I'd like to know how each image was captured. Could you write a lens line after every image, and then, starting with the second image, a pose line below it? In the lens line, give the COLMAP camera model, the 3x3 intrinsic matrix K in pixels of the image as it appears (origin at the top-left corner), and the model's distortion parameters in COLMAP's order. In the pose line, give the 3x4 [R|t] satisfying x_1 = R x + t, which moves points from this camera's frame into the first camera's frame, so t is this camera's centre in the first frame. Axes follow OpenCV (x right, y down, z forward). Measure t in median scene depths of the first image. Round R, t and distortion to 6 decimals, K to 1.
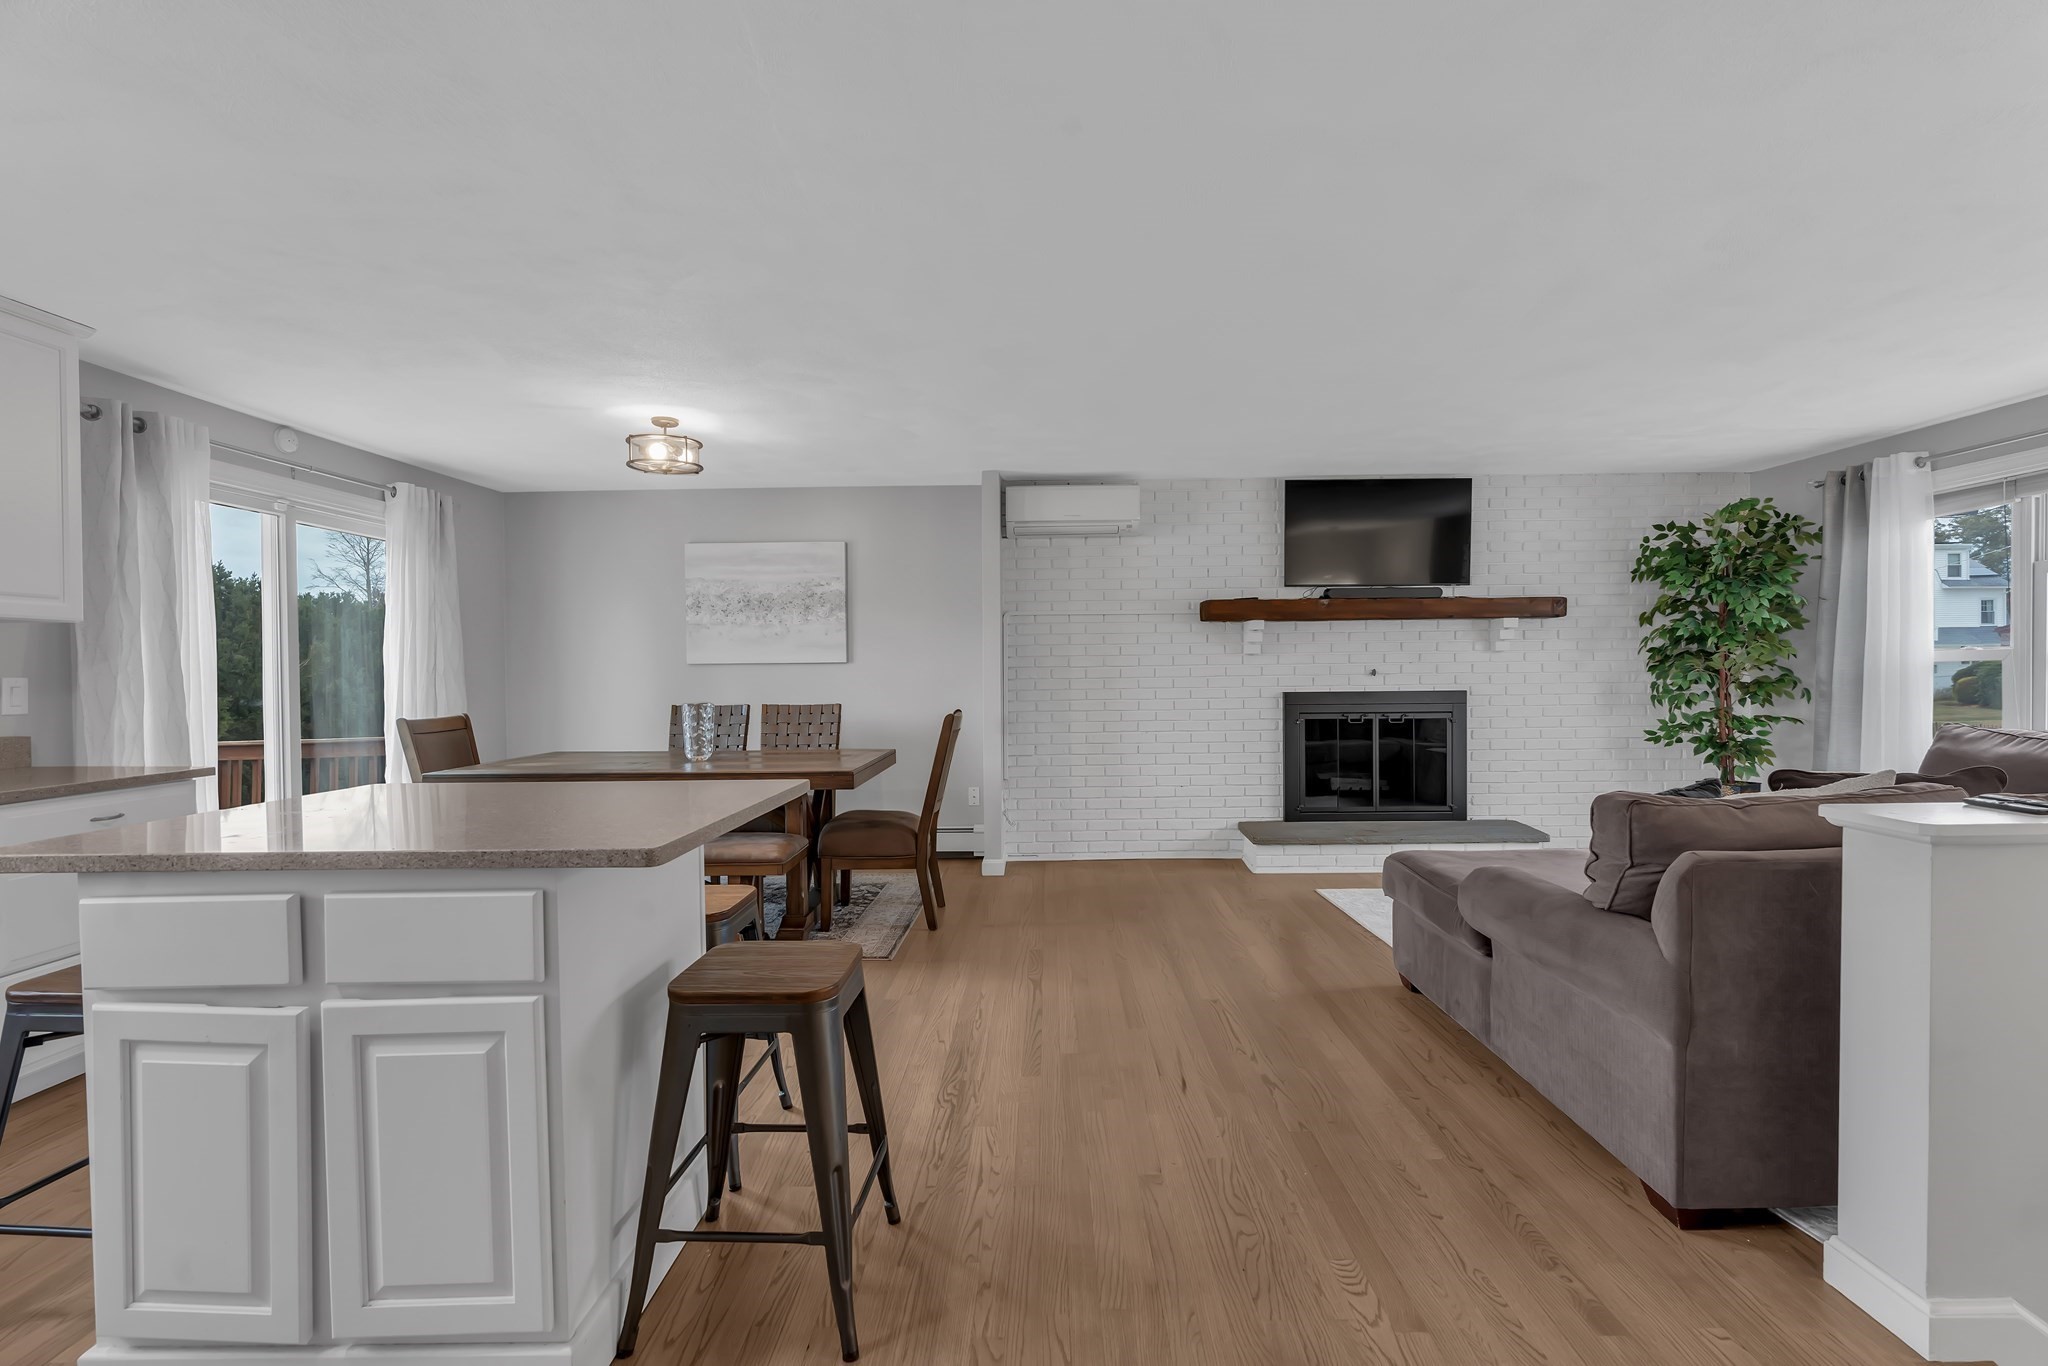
lens RADIAL K [[925.9, 0, 1028.0], [0, 925.9, 686.5], [0, 0, 1]] dist [-0.019217, 0.005528]
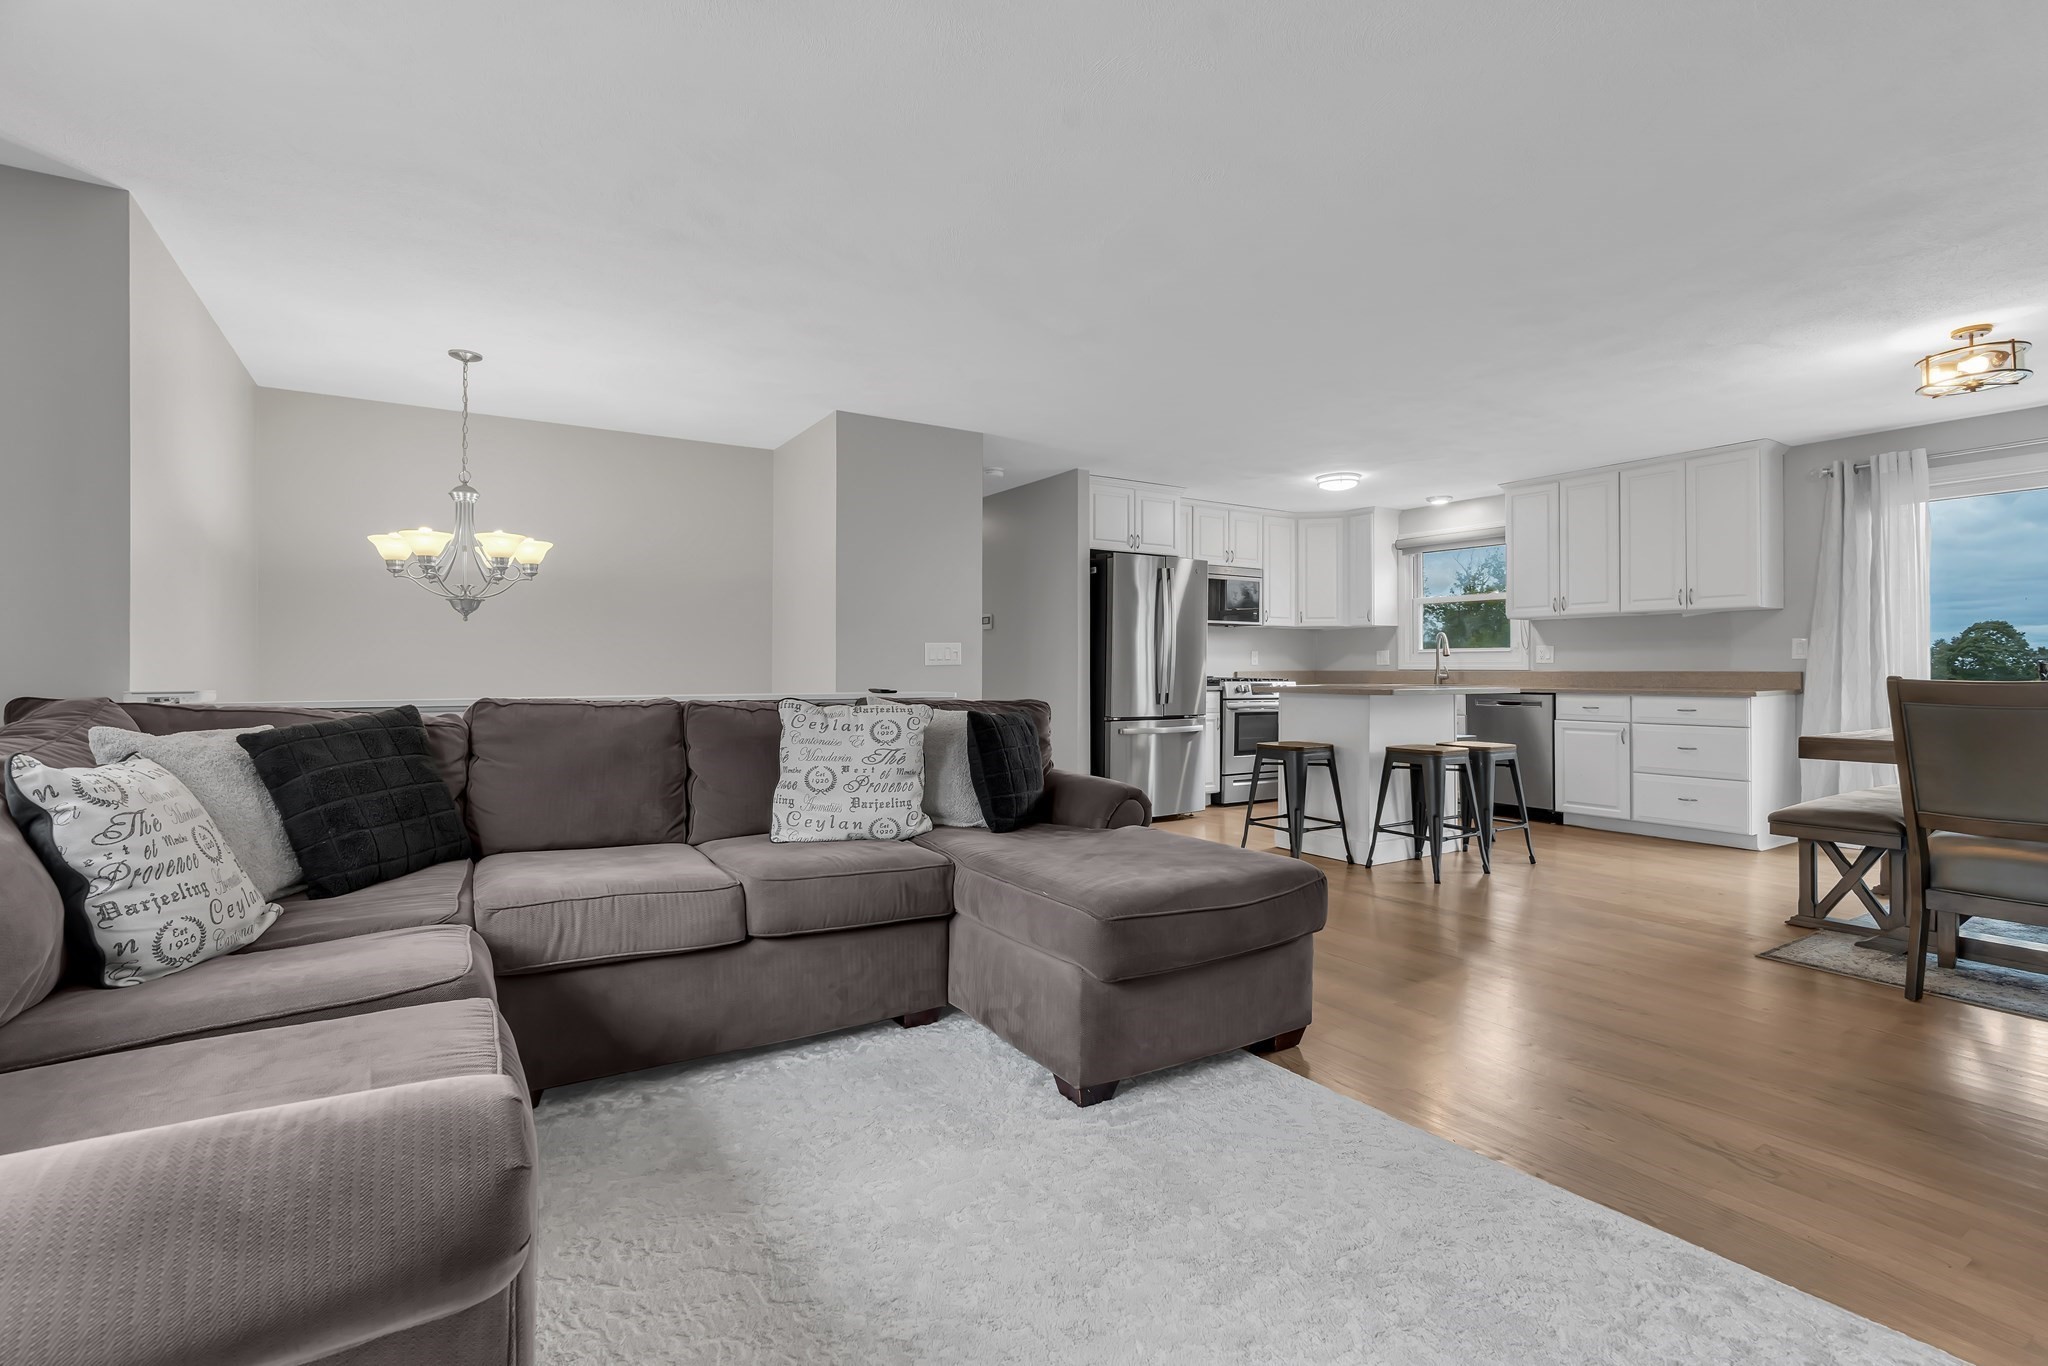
lens RADIAL K [[925.9, 0, 1039.6], [0, 925.9, 666.2], [0, 0, 1]] dist [-0.019217, 0.005528]
pose [[-0.832307, 0.008744, -0.554246, 0.669123], [-0.001303, 0.999842, 0.017730, 0.009380], [0.554314, 0.015478, -0.832164, 1.019329]]
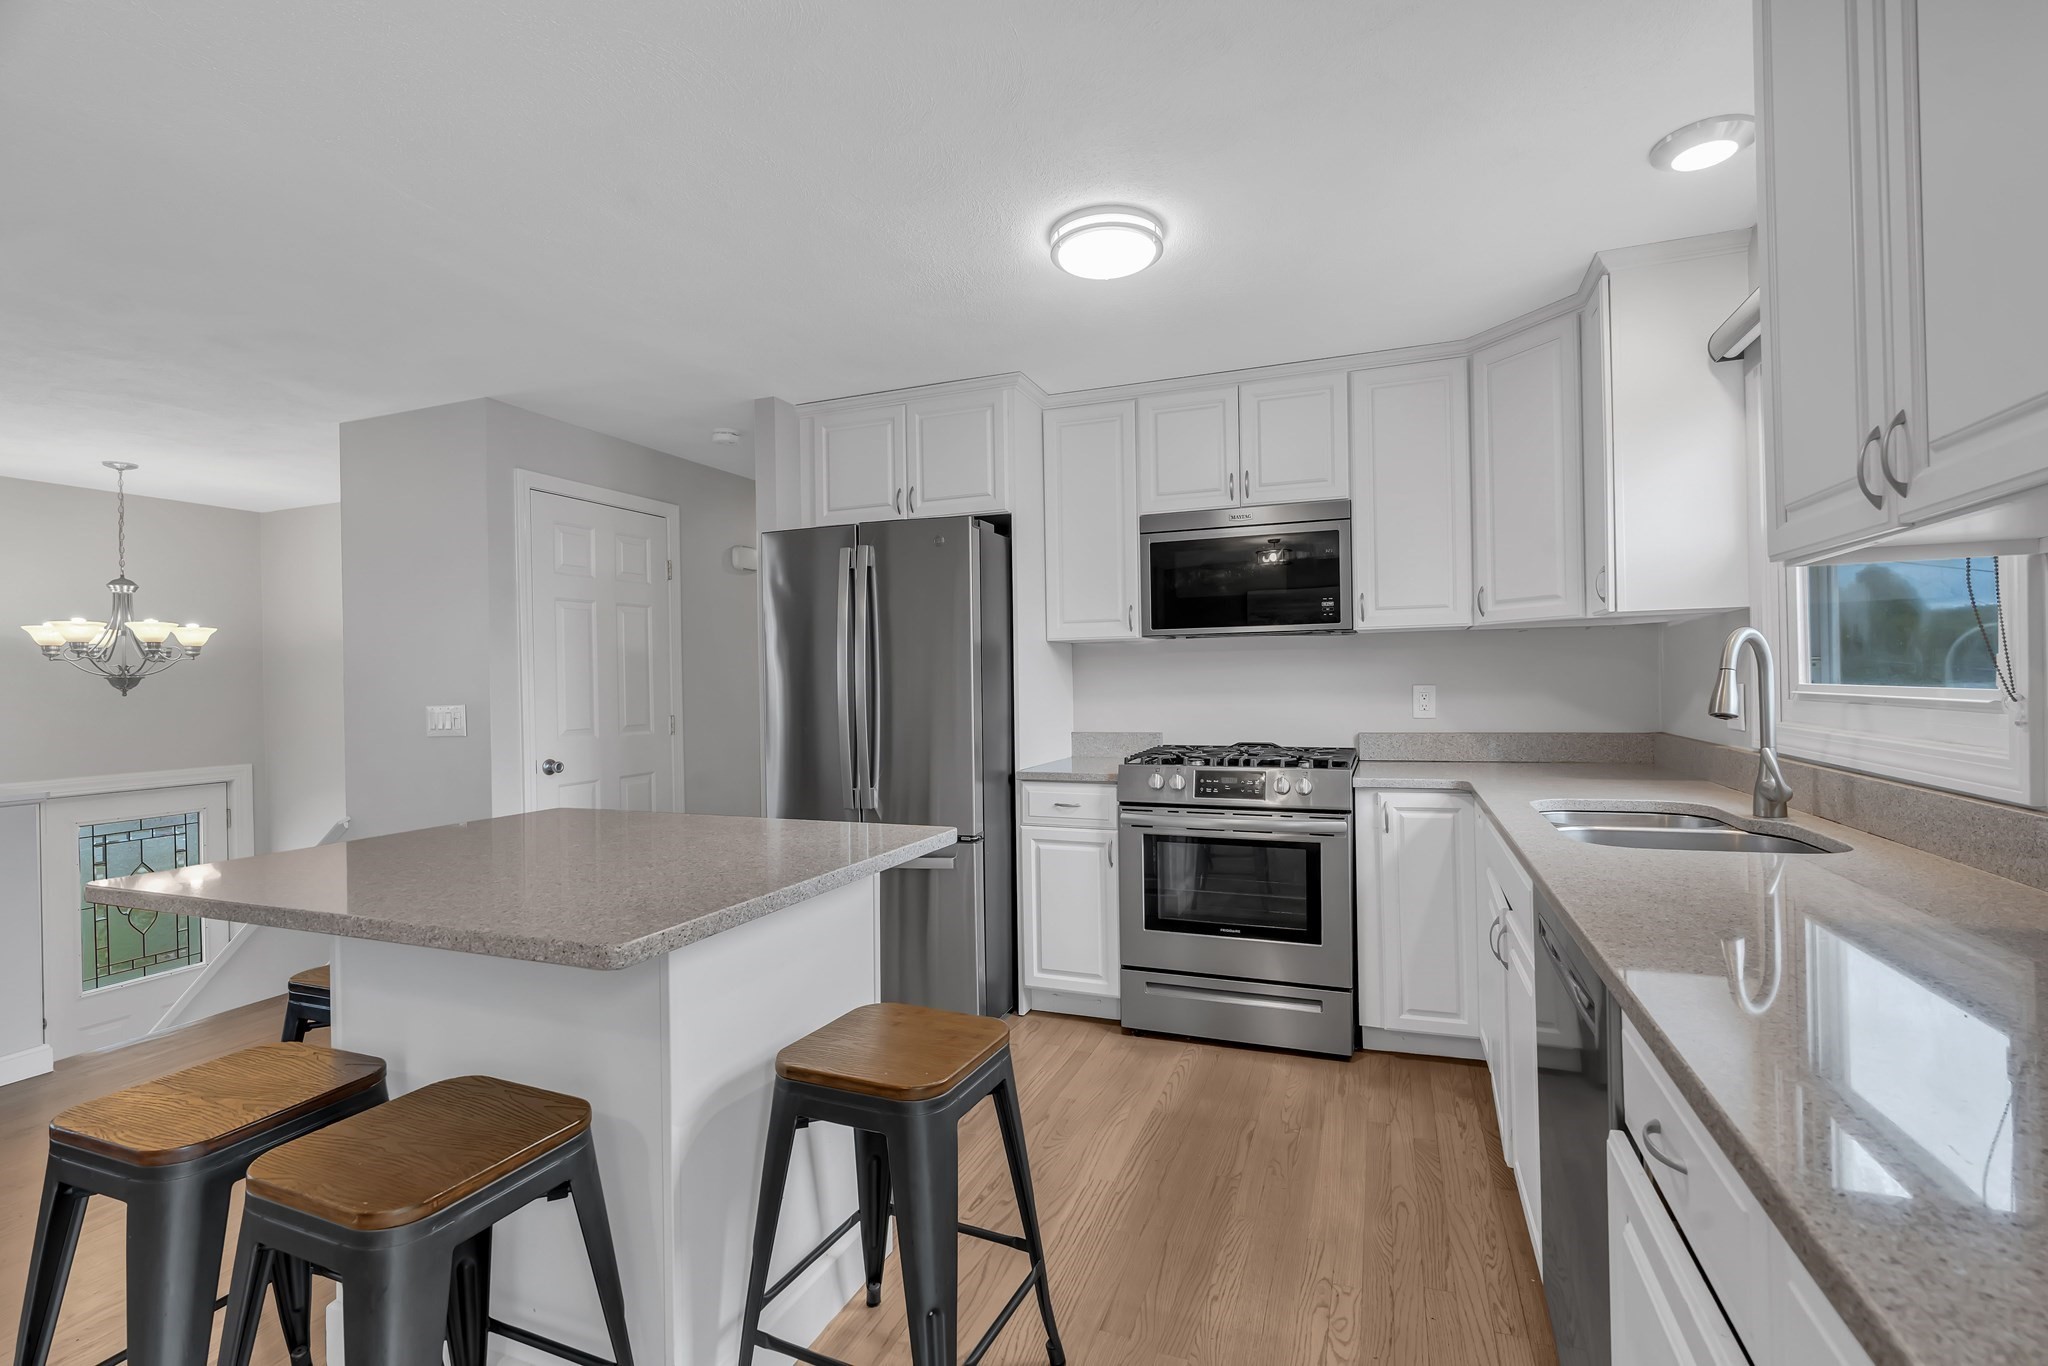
lens RADIAL K [[925.9, 0, 1037.0], [0, 925.9, 684.2], [0, 0, 1]] dist [-0.019217, 0.005528]
pose [[-0.940372, 0.025350, 0.339201, -0.511380], [0.032943, 0.999319, 0.016645, -0.011686], [-0.338548, 0.026827, -0.940567, 0.636741]]
